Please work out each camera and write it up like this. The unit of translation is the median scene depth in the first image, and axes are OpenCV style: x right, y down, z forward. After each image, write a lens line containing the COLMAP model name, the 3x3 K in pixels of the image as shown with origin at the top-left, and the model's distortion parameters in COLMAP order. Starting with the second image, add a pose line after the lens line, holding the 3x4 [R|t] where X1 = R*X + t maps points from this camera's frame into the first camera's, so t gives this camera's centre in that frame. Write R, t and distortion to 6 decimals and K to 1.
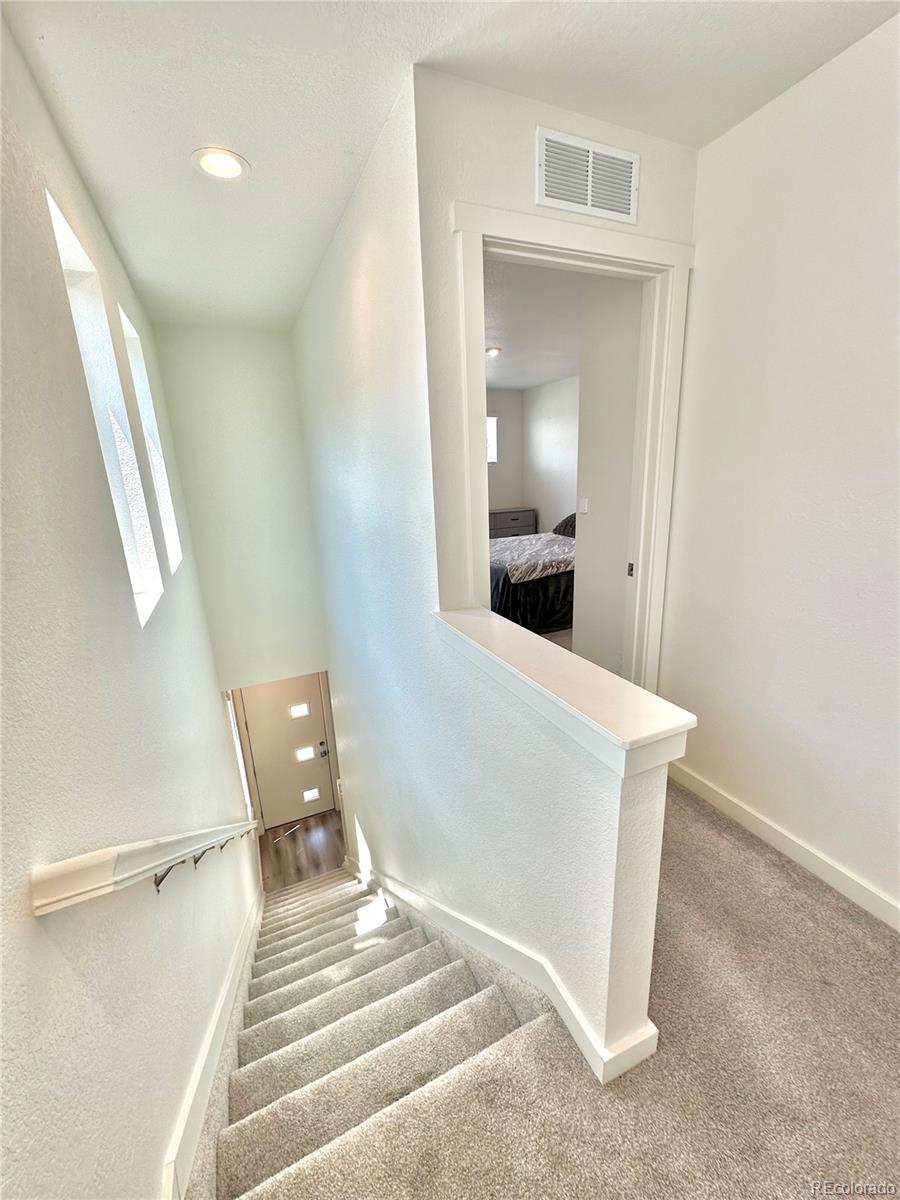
lens RADIAL K [[478.0, 0, 453.8], [0, 478.0, 595.4], [0, 0, 1]] dist [-0.003220, 0.000414]
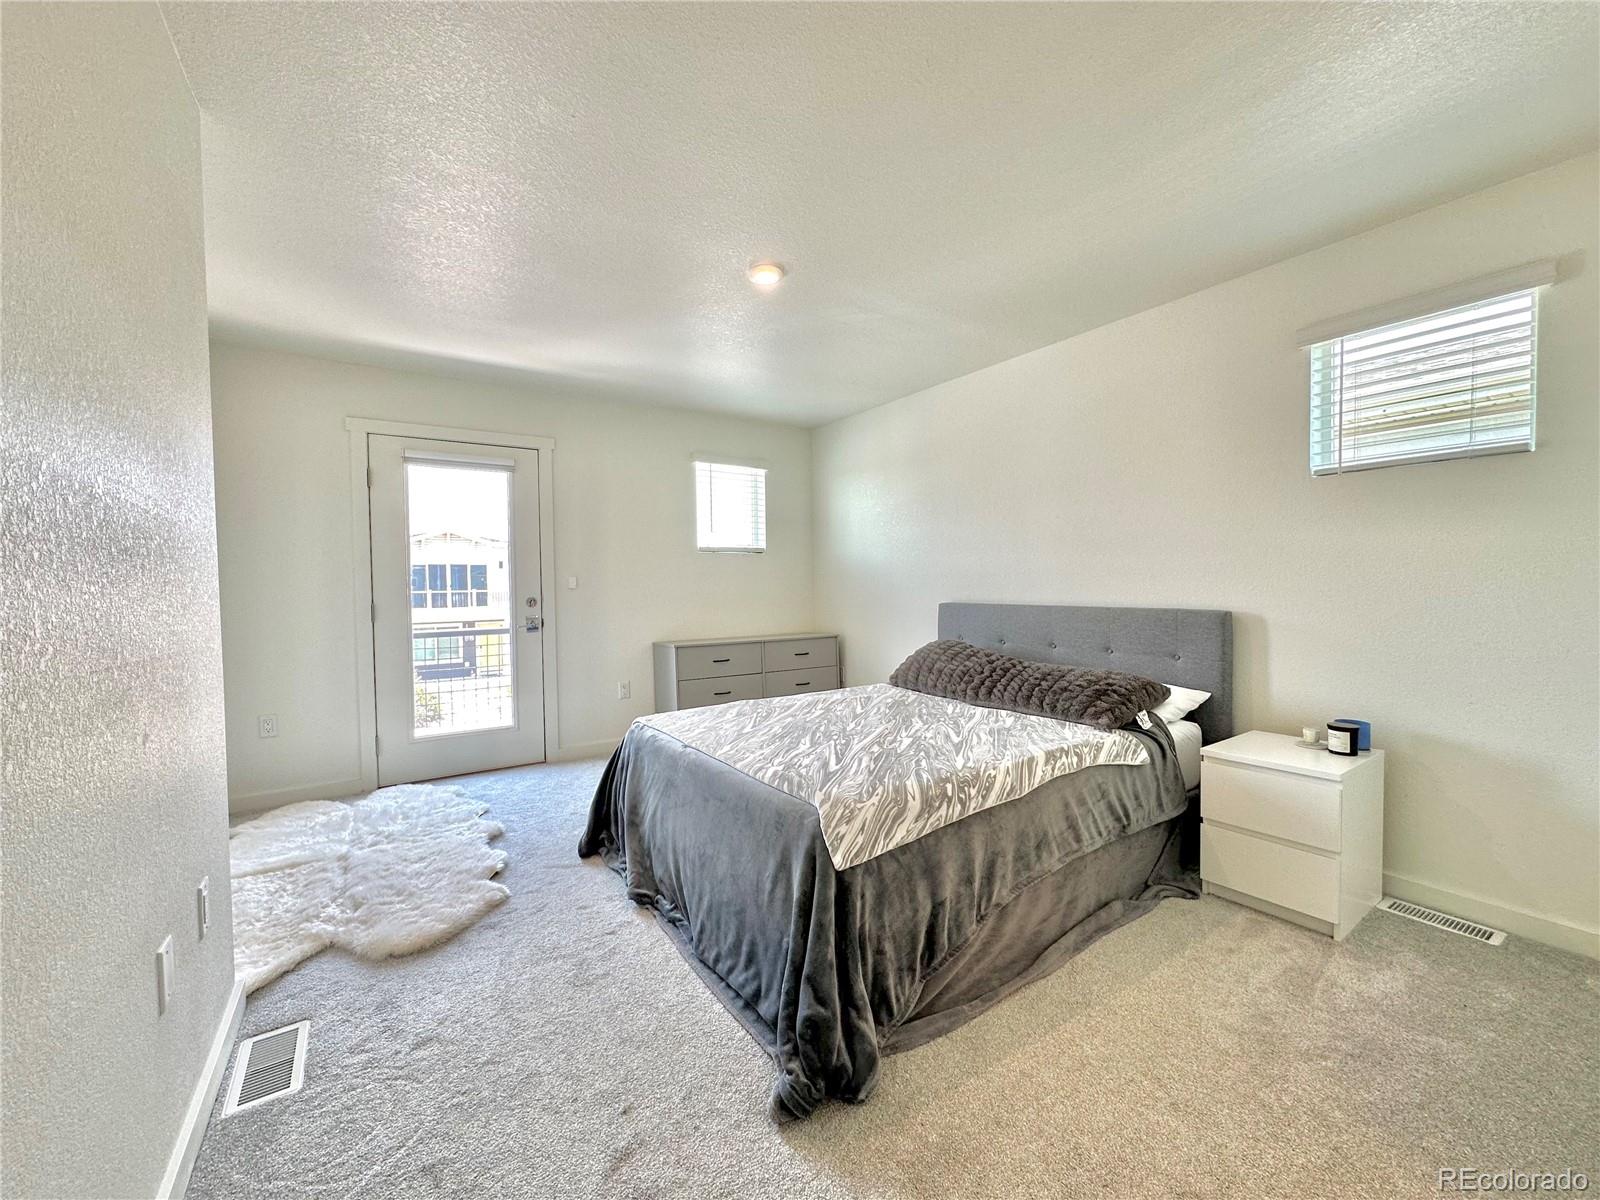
lens RADIAL K [[637.3, 0, 800.8], [0, 637.3, 599.5], [0, 0, 1]] dist [-0.003220, 0.000414]
pose [[0.987850, 0.027237, 0.153003, 0.033635], [0.010074, 0.971229, -0.237935, -0.091029], [-0.155081, 0.236586, 0.959154, 0.561100]]
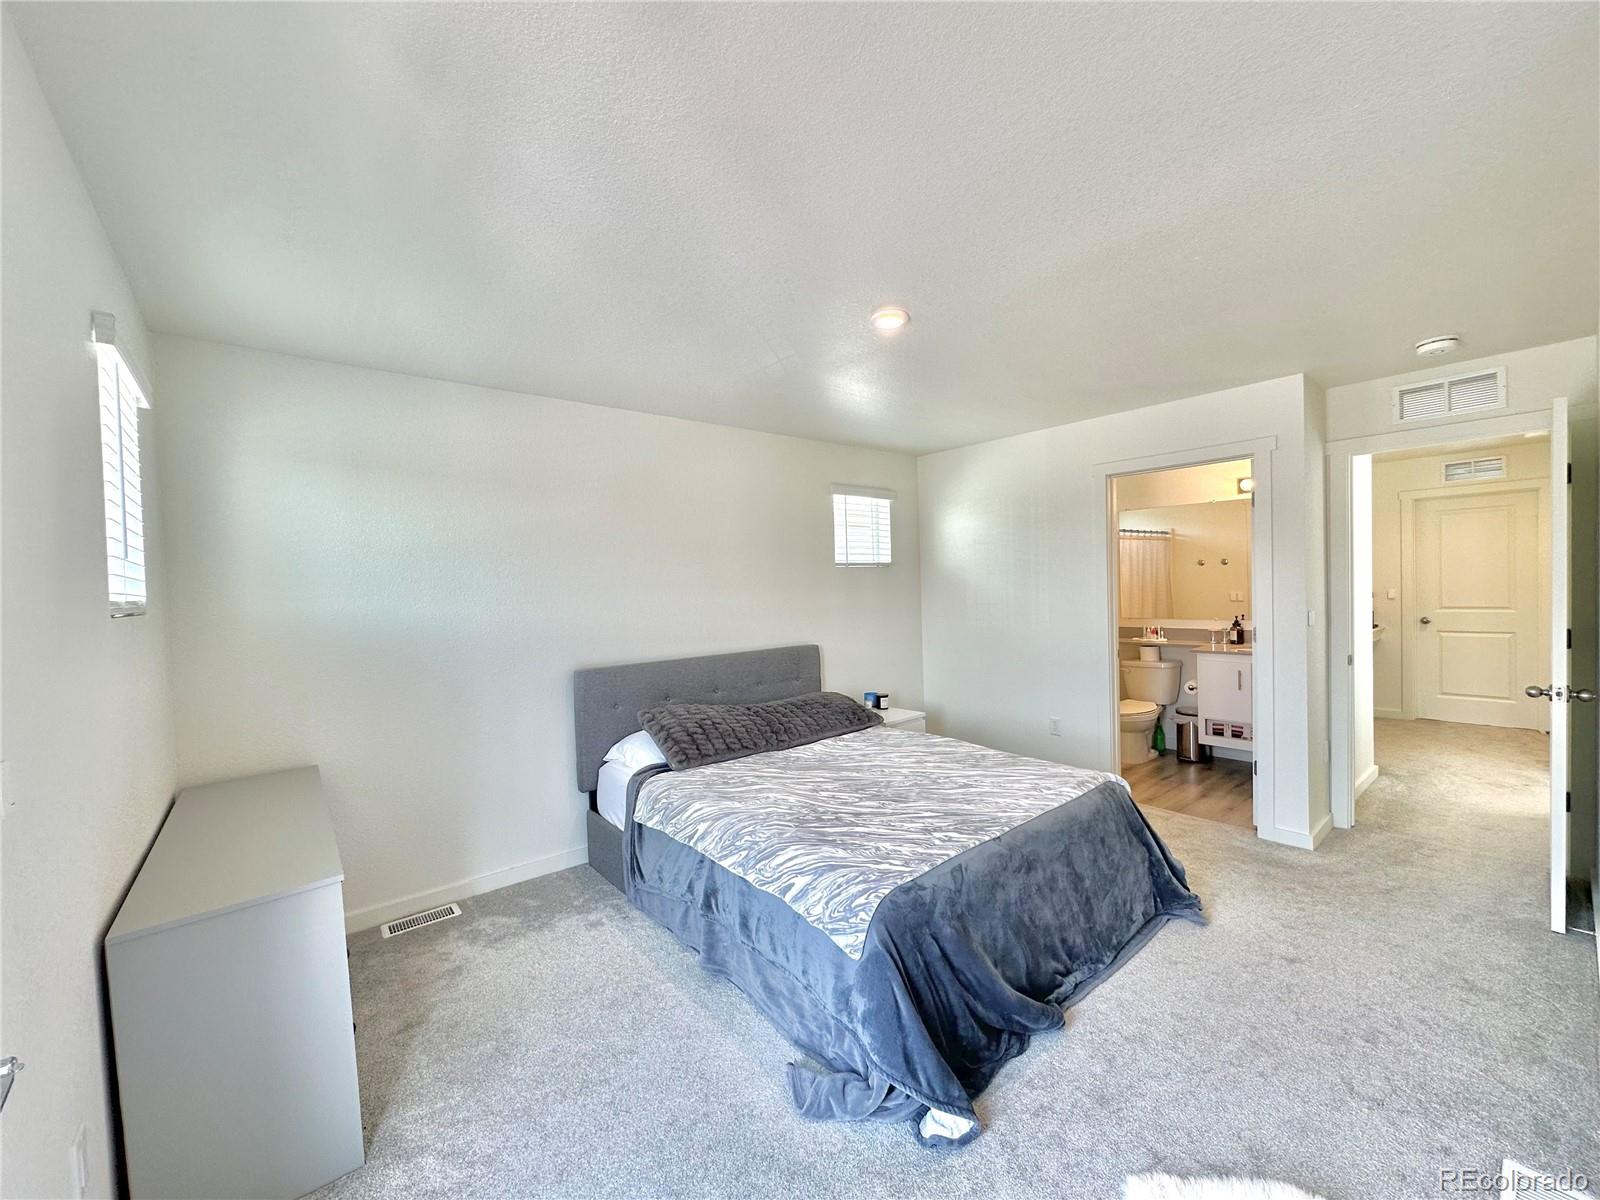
lens RADIAL K [[637.3, 0, 800.8], [0, 637.3, 599.5], [0, 0, 1]] dist [-0.003220, 0.000414]
pose [[-0.264217, 0.028042, 0.964055, -0.451394], [0.290661, 0.955419, 0.051870, -0.367225], [-0.919623, 0.293918, -0.260589, 1.406033]]
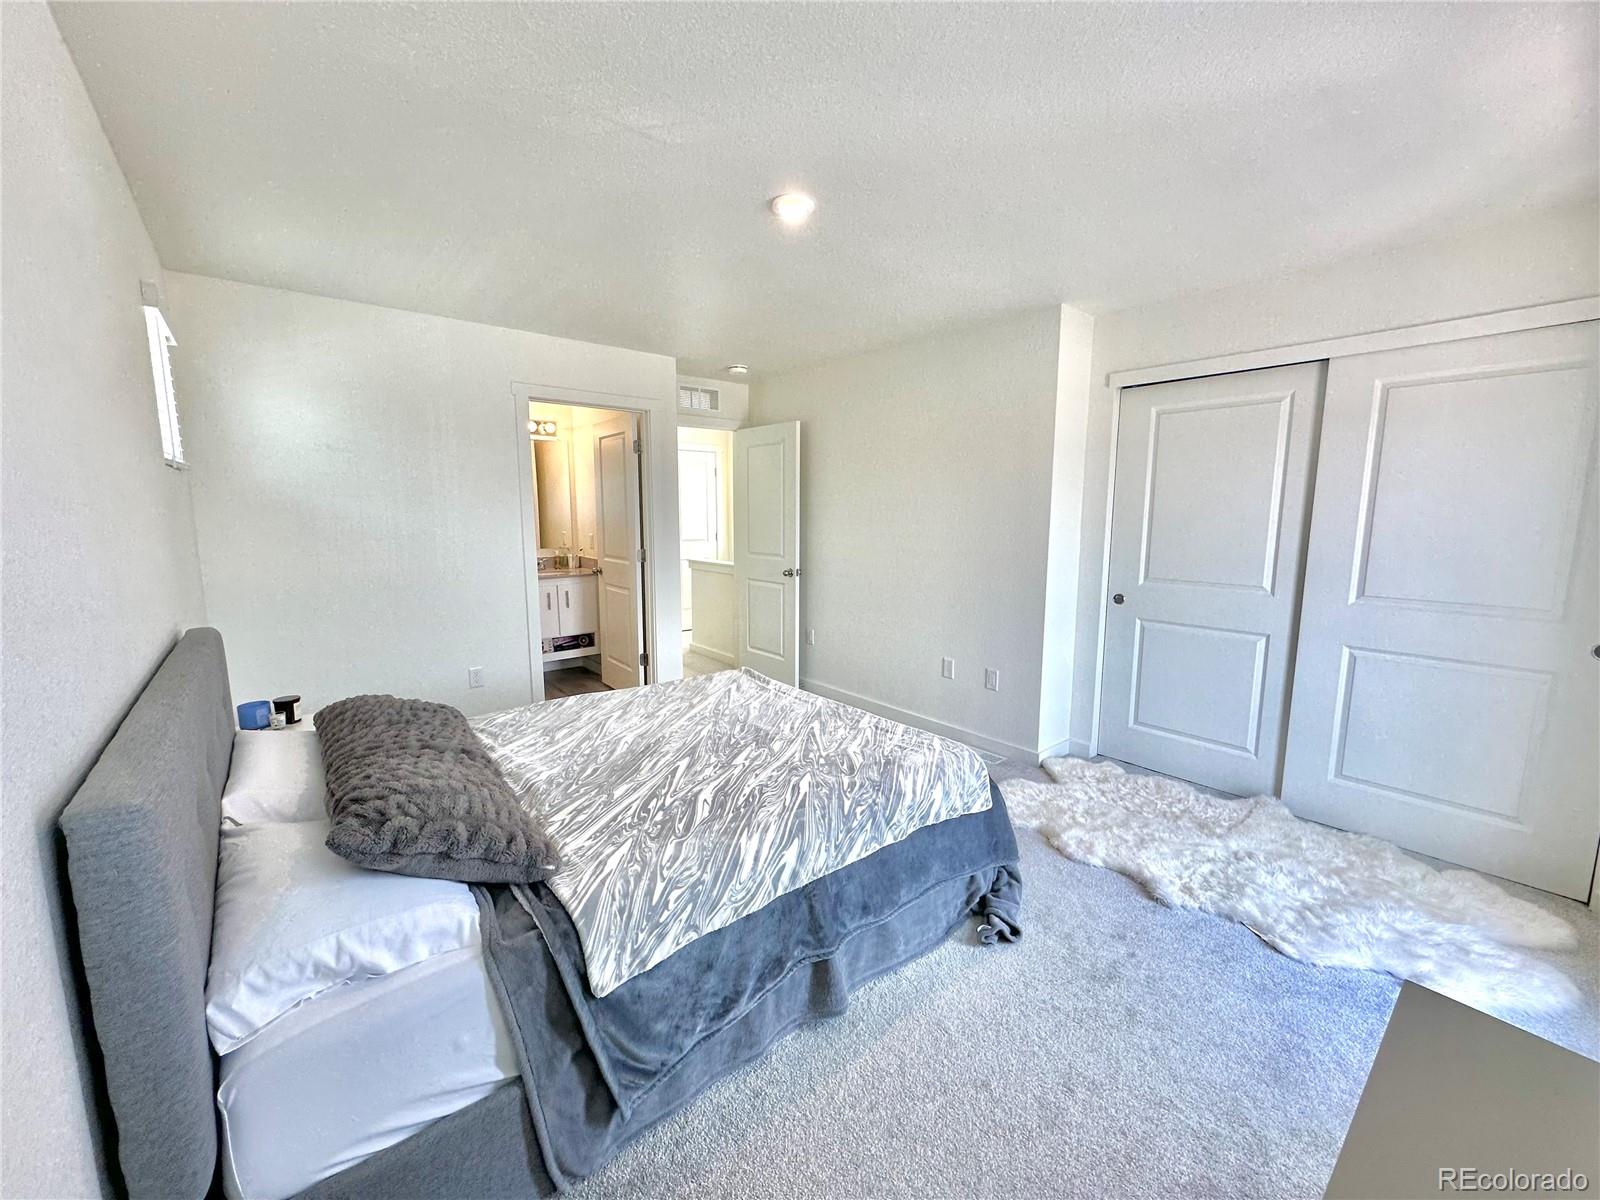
lens RADIAL K [[637.3, 0, 800.8], [0, 637.3, 599.5], [0, 0, 1]] dist [-0.003220, 0.000414]
pose [[-0.964666, 0.079854, -0.251084, 0.238697], [-0.027717, 0.916922, 0.398103, -0.471398], [0.262015, 0.390996, -0.882310, 1.696110]]
